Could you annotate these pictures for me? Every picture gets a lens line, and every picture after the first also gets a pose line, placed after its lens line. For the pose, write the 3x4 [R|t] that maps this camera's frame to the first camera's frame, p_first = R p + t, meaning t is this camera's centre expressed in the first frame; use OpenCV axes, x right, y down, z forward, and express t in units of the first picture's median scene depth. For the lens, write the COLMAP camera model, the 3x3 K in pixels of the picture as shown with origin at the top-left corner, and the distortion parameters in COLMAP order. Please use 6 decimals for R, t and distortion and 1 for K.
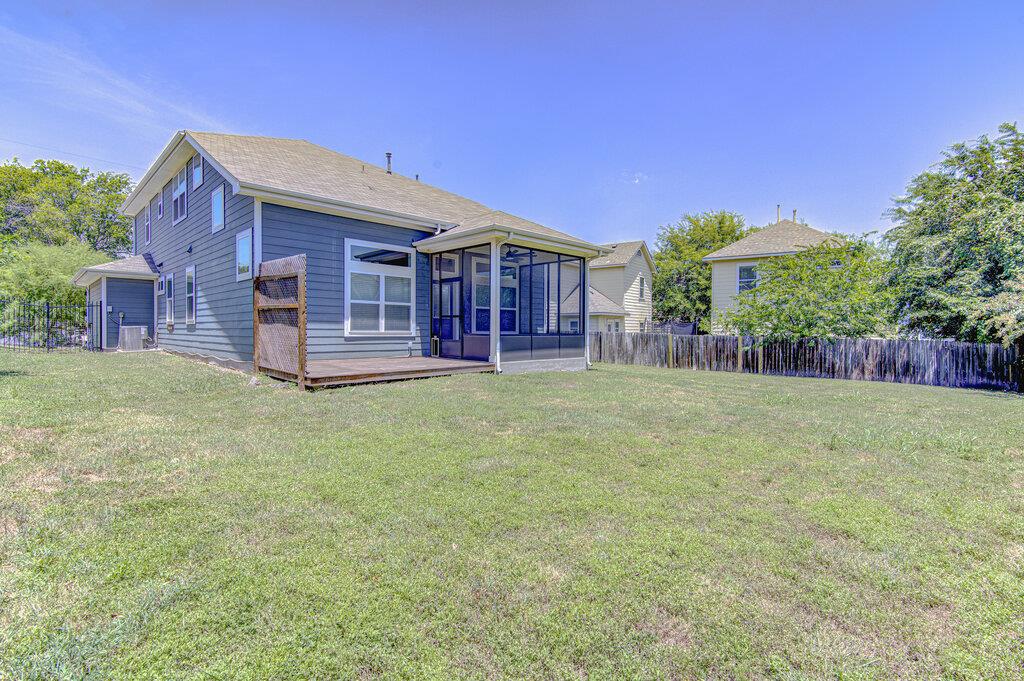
lens RADIAL K [[477.0, 0, 512.0], [0, 477.0, 340.5], [0, 0, 1]] dist [0.000509, -0.000004]
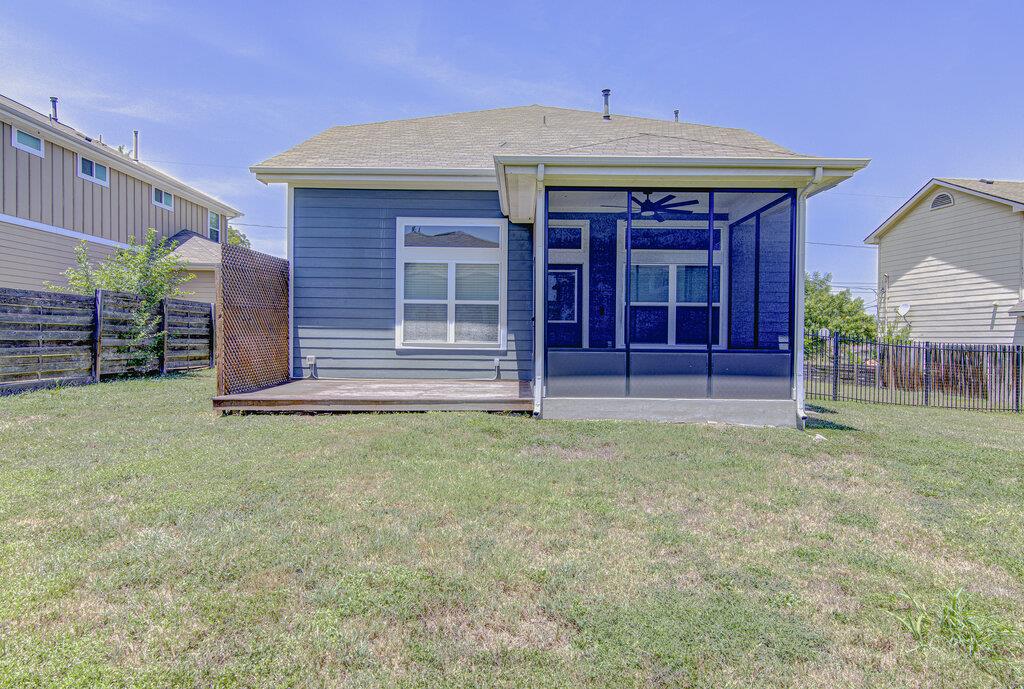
lens RADIAL K [[608.2, 0, 512.0], [0, 608.2, 344.5], [0, 0, 1]] dist [0.021008, 0.000220]
pose [[0.713475, 0.006194, -0.700654, 0.410823], [-0.021390, 0.999687, -0.012944, -0.005650], [0.700354, 0.024222, 0.713384, 0.406322]]
